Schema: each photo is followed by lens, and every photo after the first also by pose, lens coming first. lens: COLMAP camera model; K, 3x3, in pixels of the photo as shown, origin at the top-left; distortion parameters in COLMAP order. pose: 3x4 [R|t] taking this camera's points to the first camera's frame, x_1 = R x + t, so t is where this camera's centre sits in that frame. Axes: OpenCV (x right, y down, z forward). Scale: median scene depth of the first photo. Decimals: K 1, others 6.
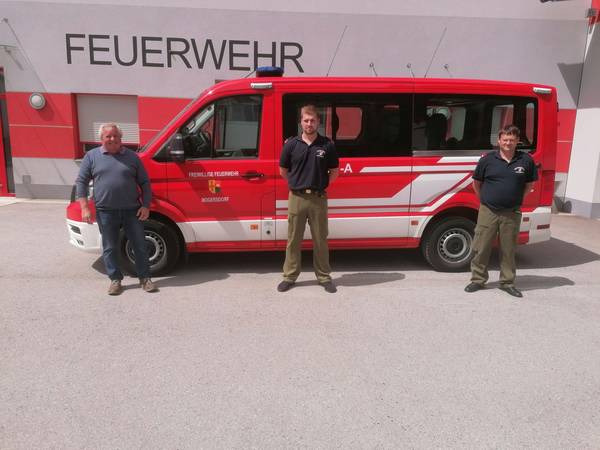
lens RADIAL K [[410.4, 0, 299.3], [0, 410.4, 226.8], [0, 0, 1]] dist [0.041455, -0.025267]
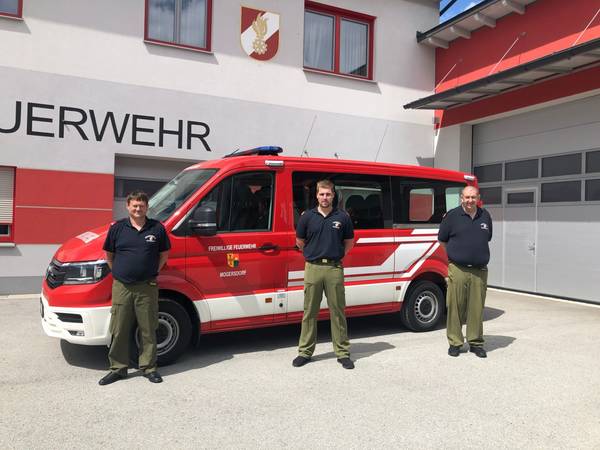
lens RADIAL K [[449.3, 0, 300.8], [0, 449.3, 225.0], [0, 0, 1]] dist [-0.001794, 0.003044]
pose [[0.926257, -0.005235, 0.376857, -0.431594], [0.080826, 0.979399, -0.185052, 0.027680], [-0.368124, 0.201866, 0.907598, -0.026261]]
